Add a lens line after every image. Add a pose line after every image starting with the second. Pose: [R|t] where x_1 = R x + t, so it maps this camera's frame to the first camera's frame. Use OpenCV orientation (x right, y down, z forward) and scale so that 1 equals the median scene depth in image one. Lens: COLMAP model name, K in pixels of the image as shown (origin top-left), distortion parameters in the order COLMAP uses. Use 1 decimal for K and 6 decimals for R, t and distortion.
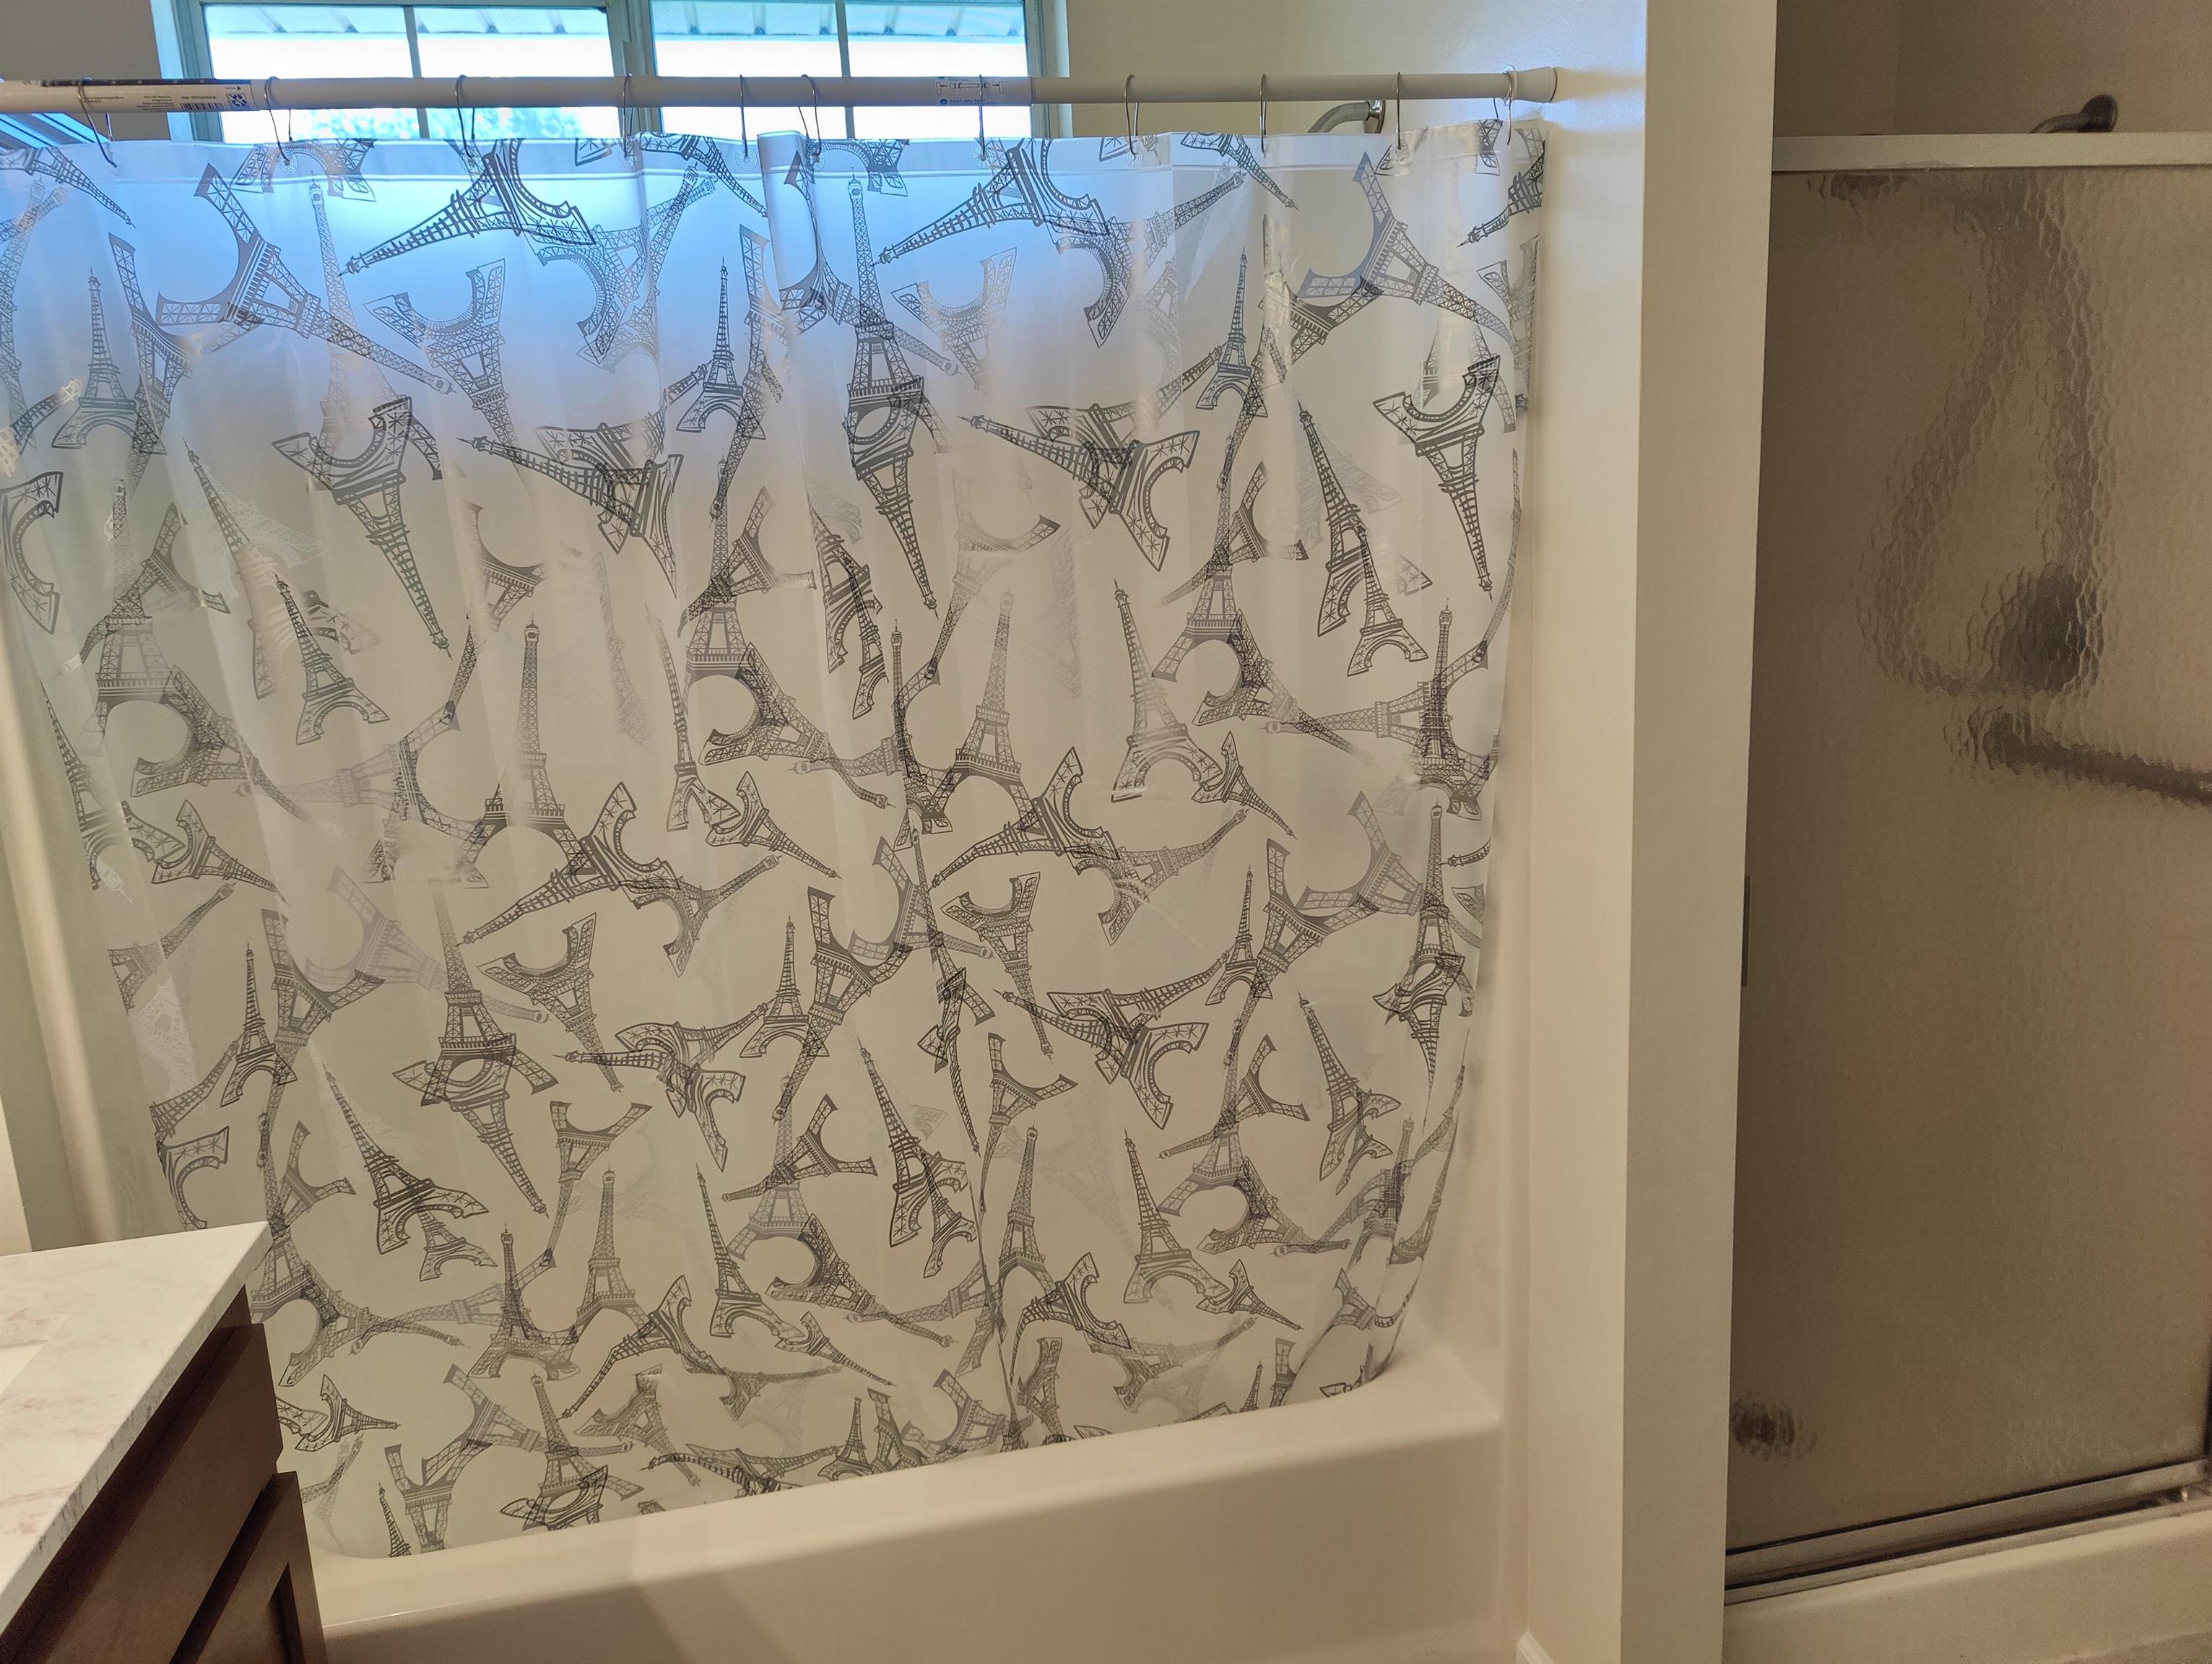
lens RADIAL K [[1512.0, 0, 1106.0], [0, 1512.0, 832.0], [0, 0, 1]] dist [0.003154, -0.040369]
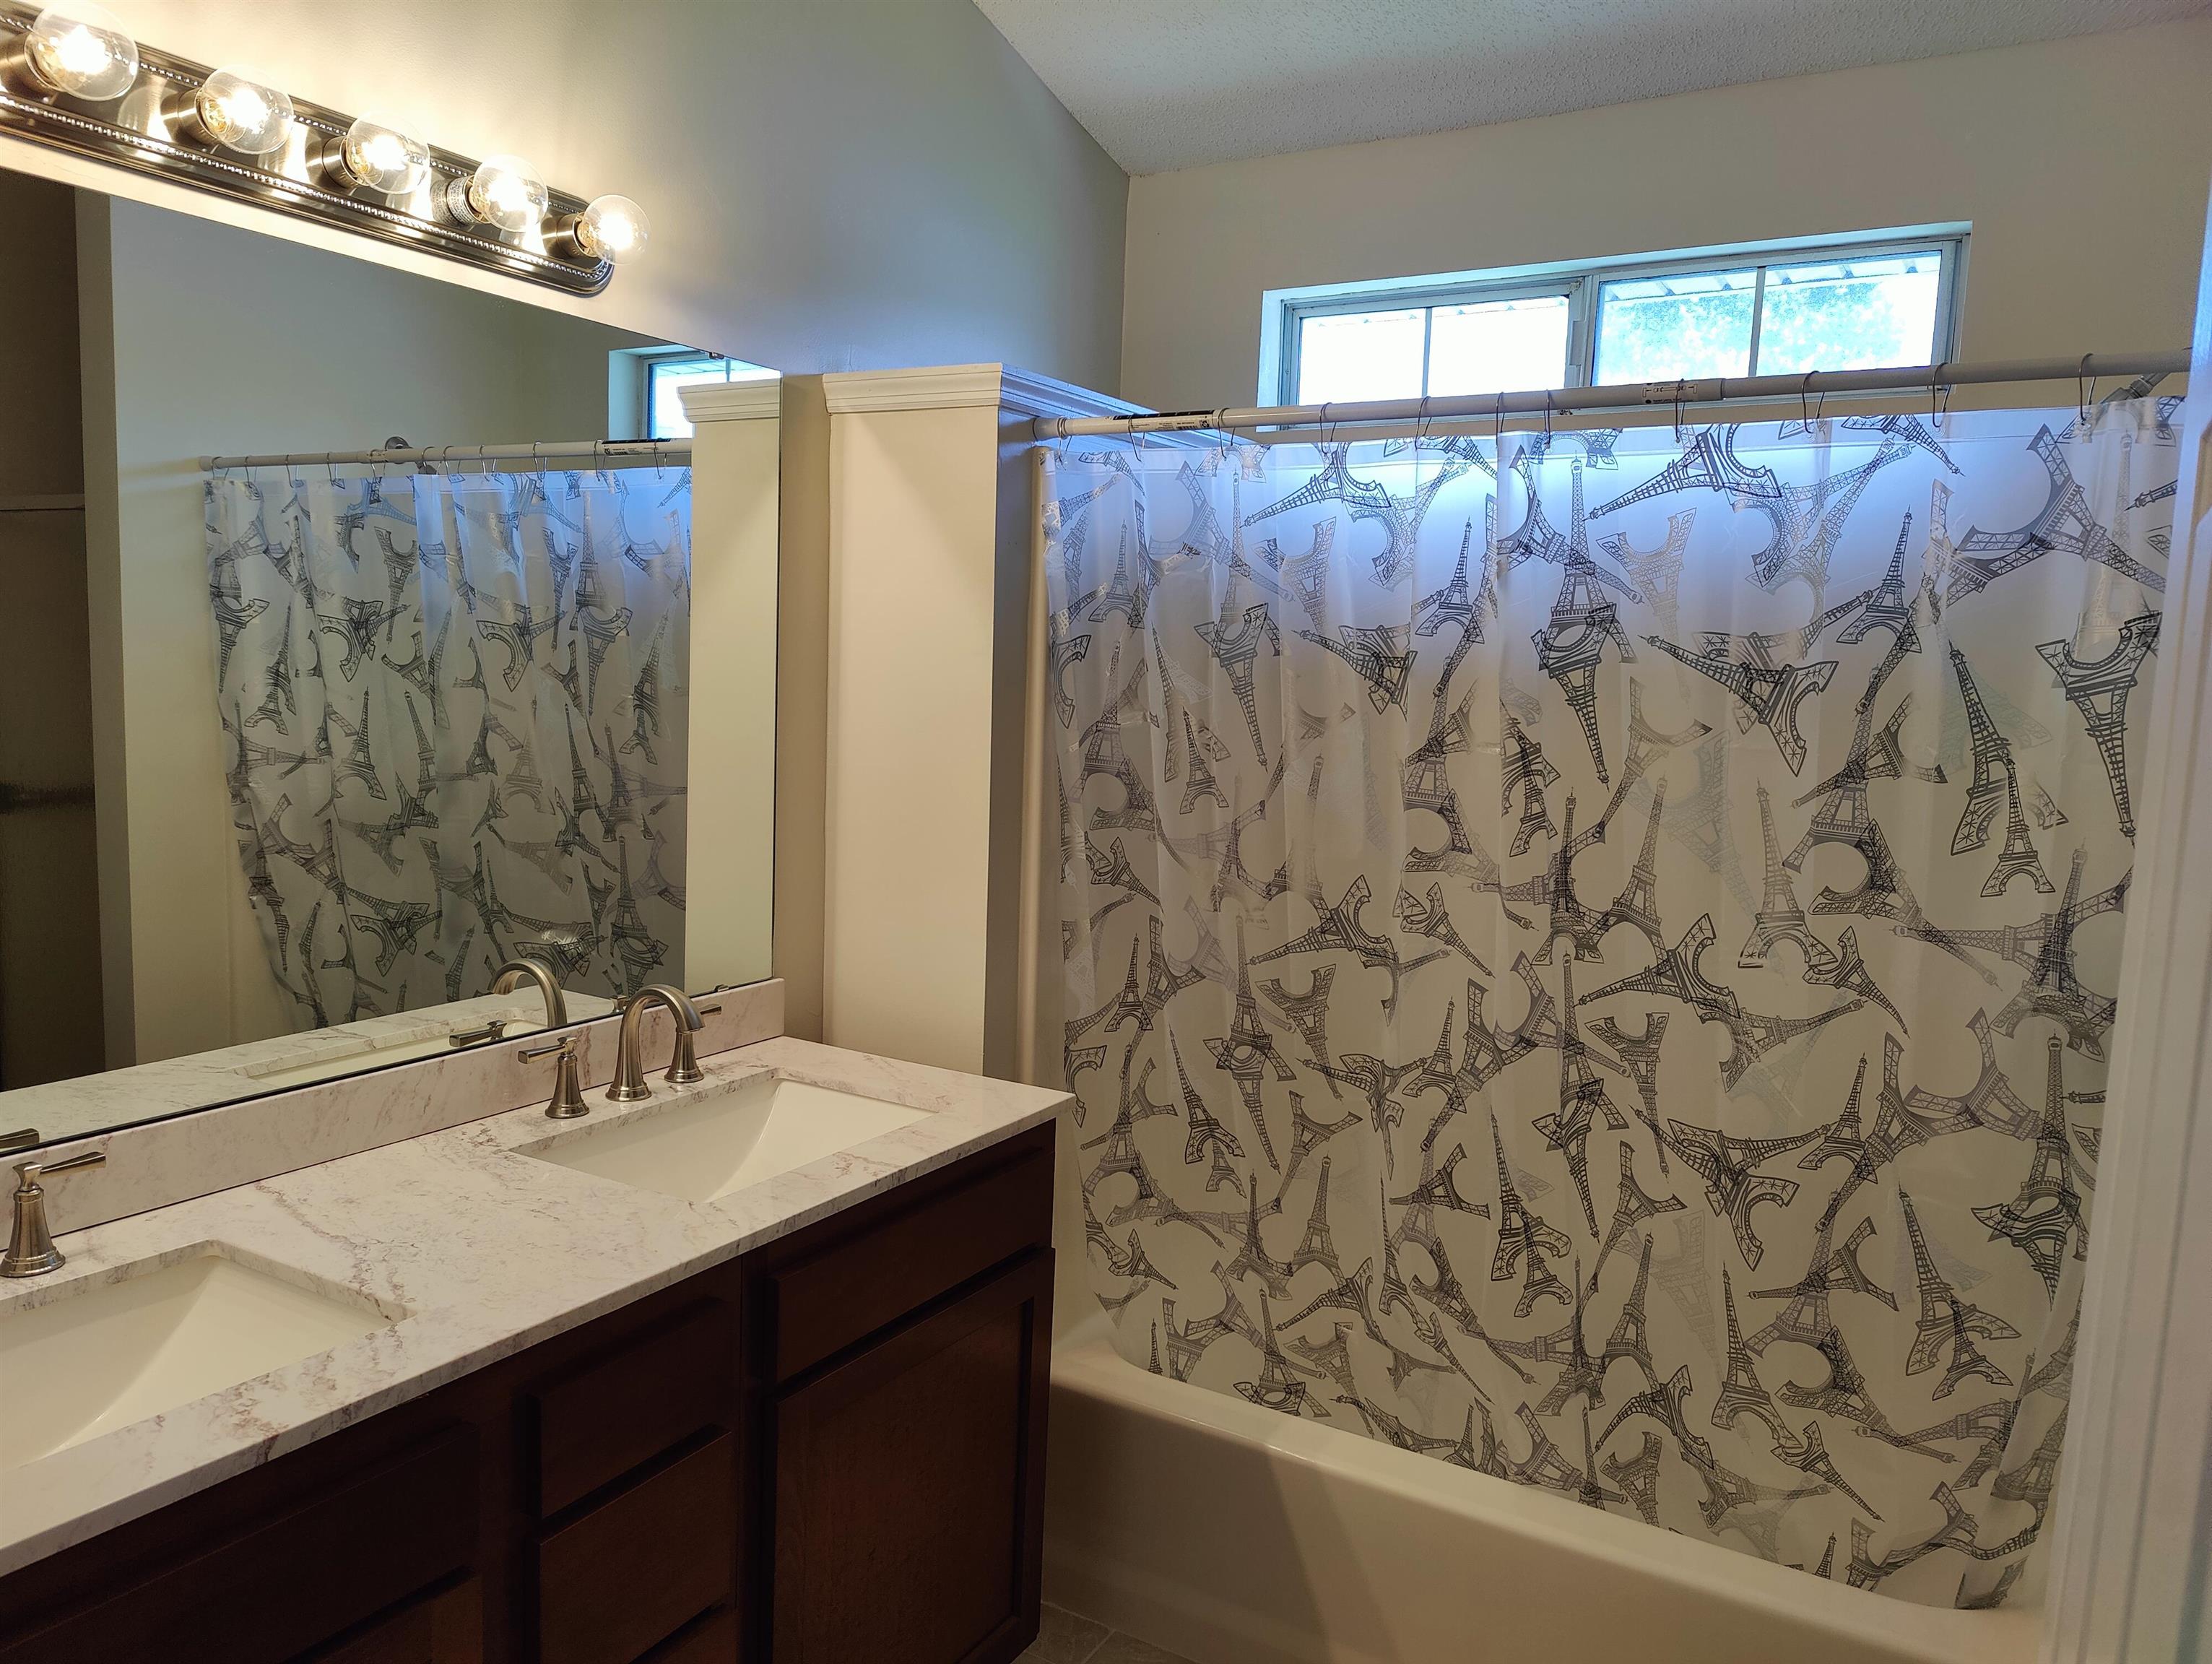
lens RADIAL K [[1474.8, 0, 1106.0], [0, 1474.8, 832.0], [0, 0, 1]] dist [-0.072287, 0.001991]
pose [[0.715118, 0.150106, -0.682696, 0.410942], [-0.209018, 0.977904, -0.003931, -0.015984], [0.667021, 0.145507, 0.730692, -0.150079]]
